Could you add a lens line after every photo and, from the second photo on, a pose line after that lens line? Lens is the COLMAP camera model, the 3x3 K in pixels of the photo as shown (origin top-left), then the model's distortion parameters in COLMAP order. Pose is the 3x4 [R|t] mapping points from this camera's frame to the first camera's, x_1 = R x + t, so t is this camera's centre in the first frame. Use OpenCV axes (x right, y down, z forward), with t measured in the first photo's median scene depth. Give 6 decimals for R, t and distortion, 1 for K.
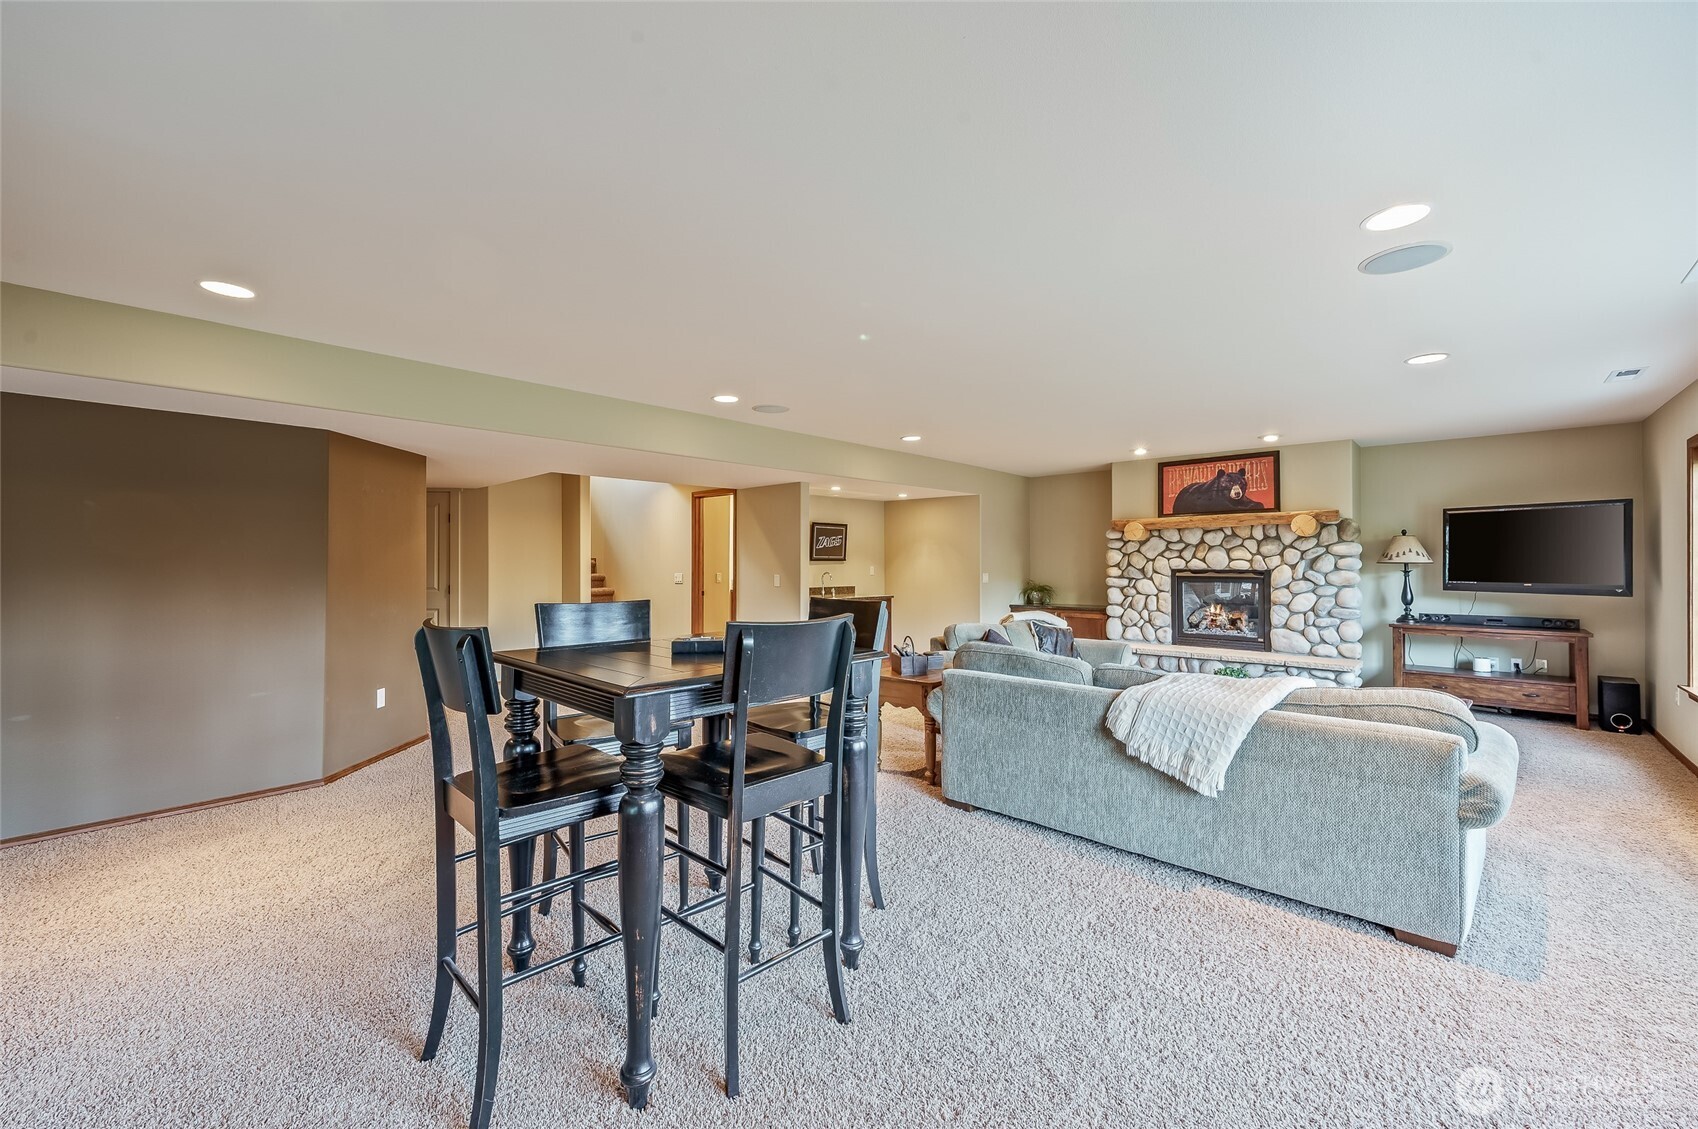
lens RADIAL K [[668.4, 0, 847.3], [0, 668.4, 564.9], [0, 0, 1]] dist [-0.001002, 0.000296]
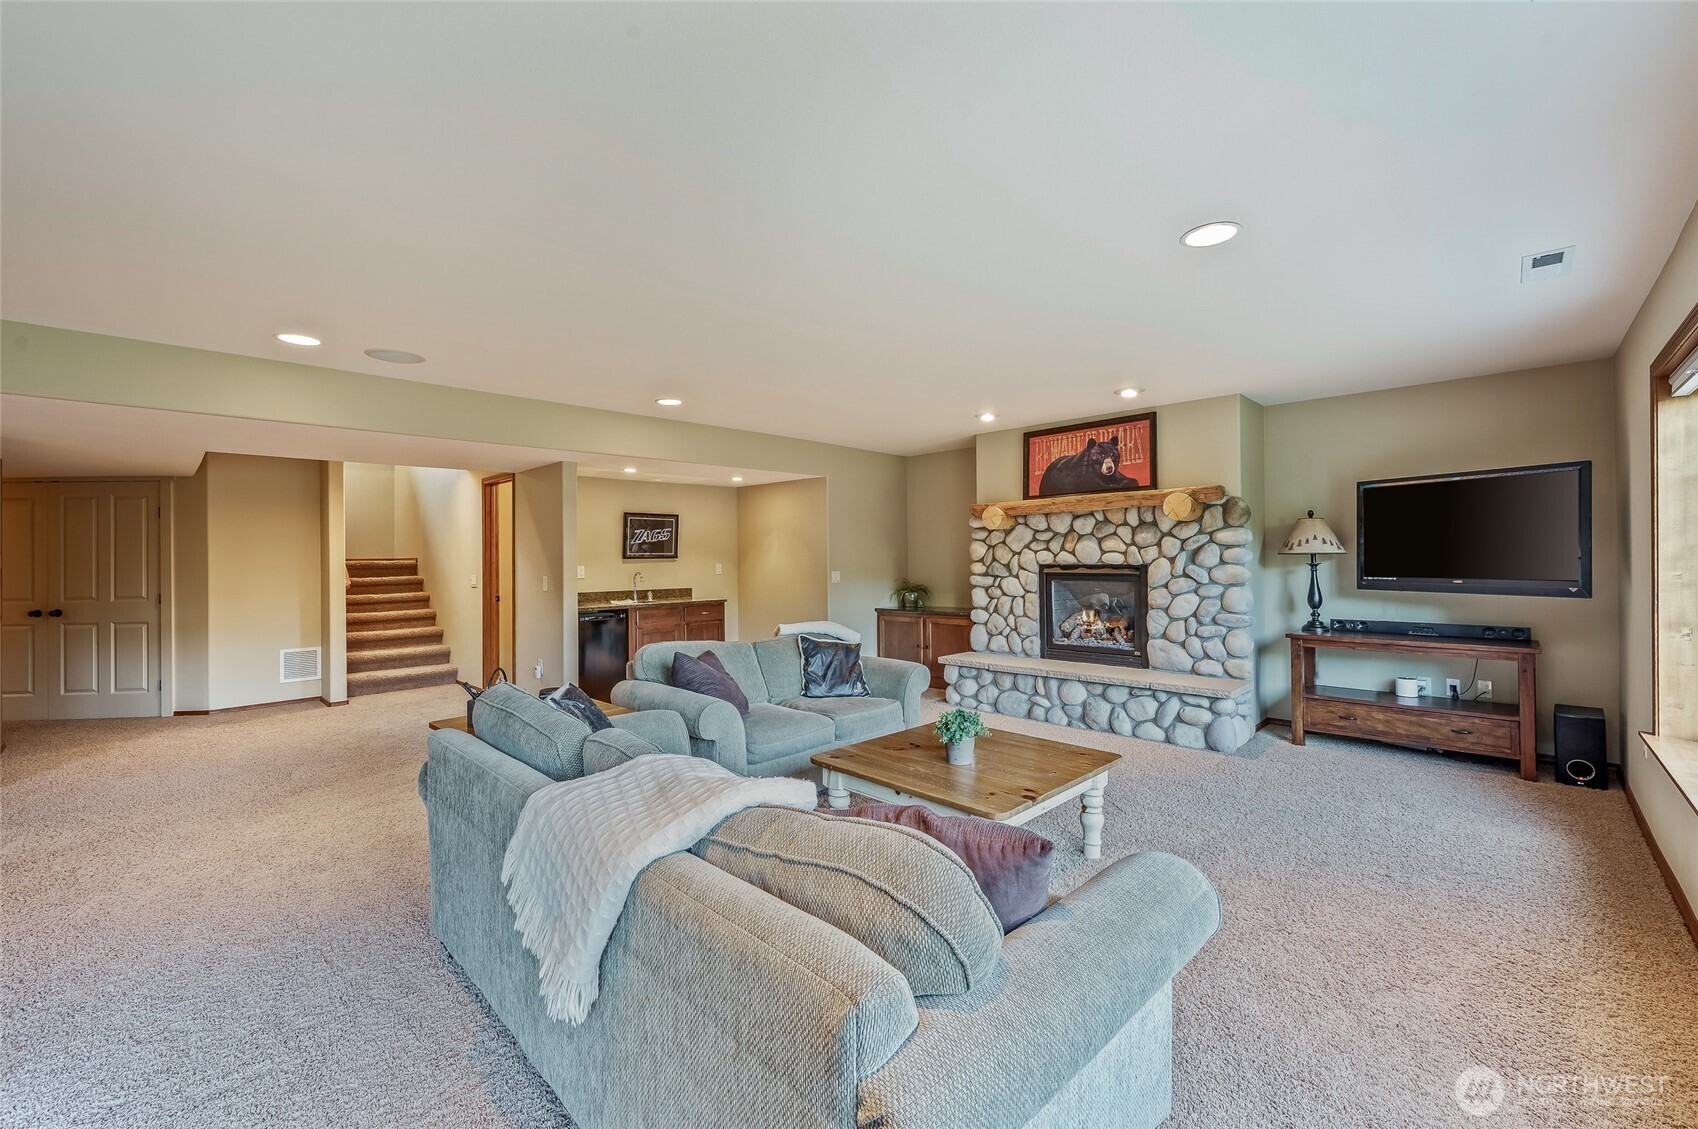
lens RADIAL K [[678.2, 0, 849.1], [0, 678.2, 560.9], [0, 0, 1]] dist [-0.001542, -0.000336]
pose [[0.999655, -0.010860, -0.023927, 0.301768], [0.010872, 0.999941, 0.000359, -0.000638], [0.023922, -0.000619, 0.999714, 0.194360]]
